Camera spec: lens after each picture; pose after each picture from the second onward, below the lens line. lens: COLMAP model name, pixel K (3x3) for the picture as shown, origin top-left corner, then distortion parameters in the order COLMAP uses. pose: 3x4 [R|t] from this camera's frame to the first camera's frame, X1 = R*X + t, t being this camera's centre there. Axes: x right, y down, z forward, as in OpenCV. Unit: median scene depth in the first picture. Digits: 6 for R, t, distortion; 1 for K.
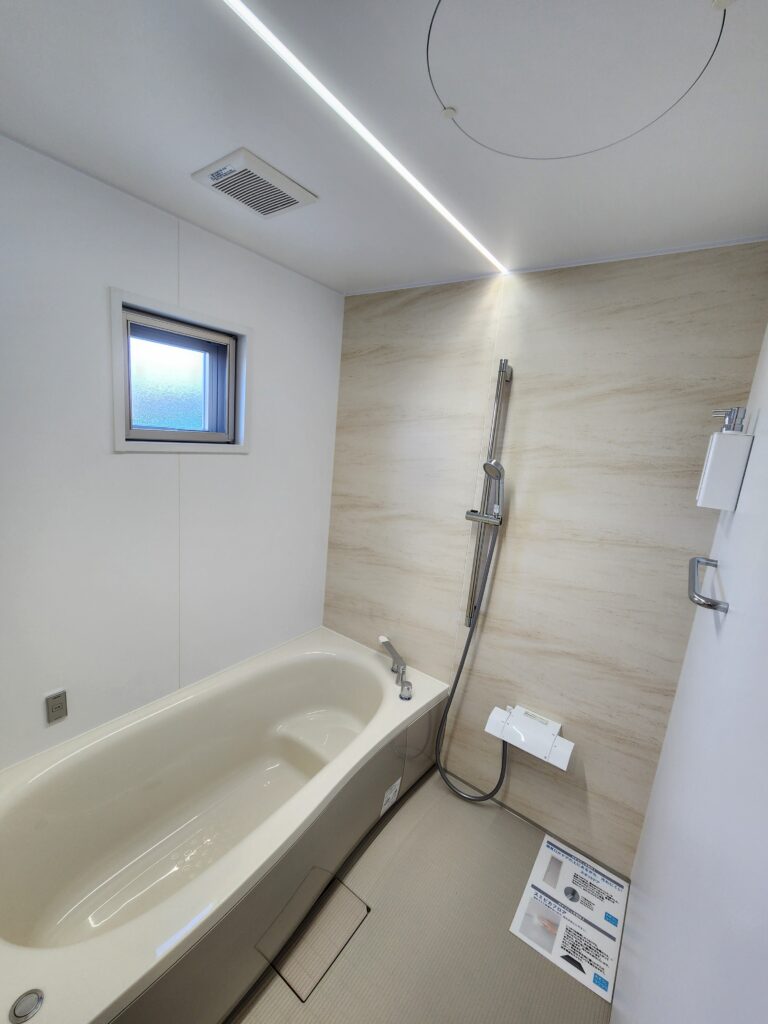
lens RADIAL K [[418.4, 0, 379.2], [0, 418.4, 513.9], [0, 0, 1]] dist [0.000108, -0.001988]
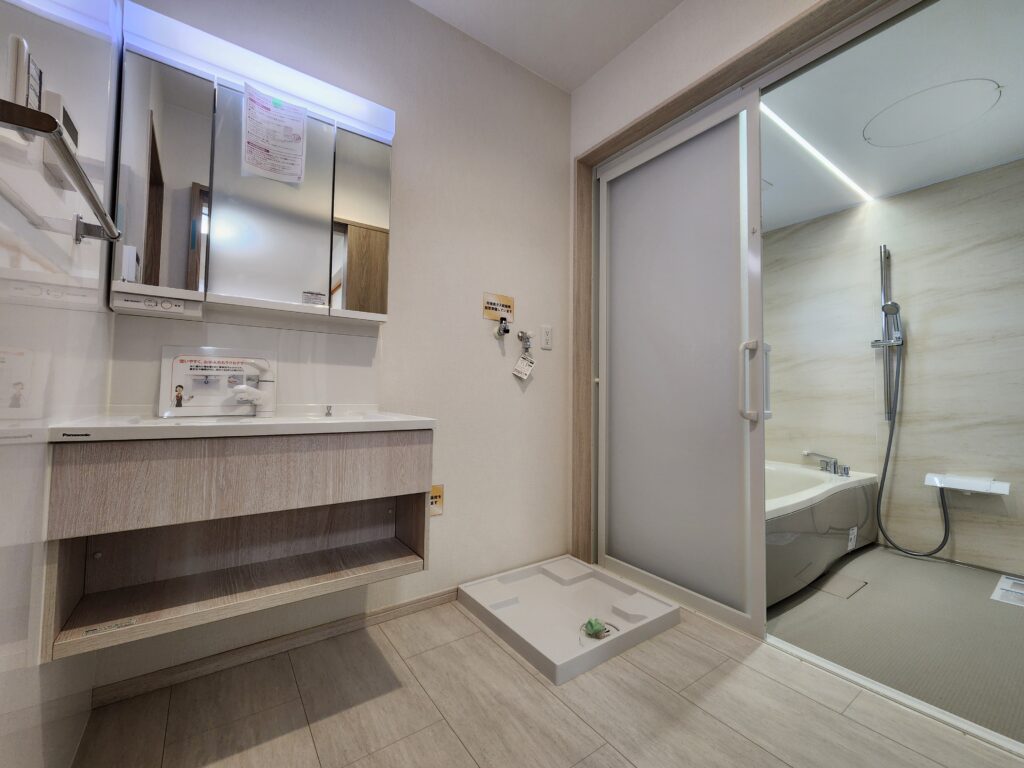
lens RADIAL K [[418.4, 0, 510.7], [0, 418.4, 380.1], [0, 0, 1]] dist [0.000108, -0.001988]
pose [[0.946437, -0.080092, -0.312798, -0.552080], [-0.004241, 0.965581, -0.260068, 0.516312], [0.322861, 0.247465, 0.913522, -0.750933]]
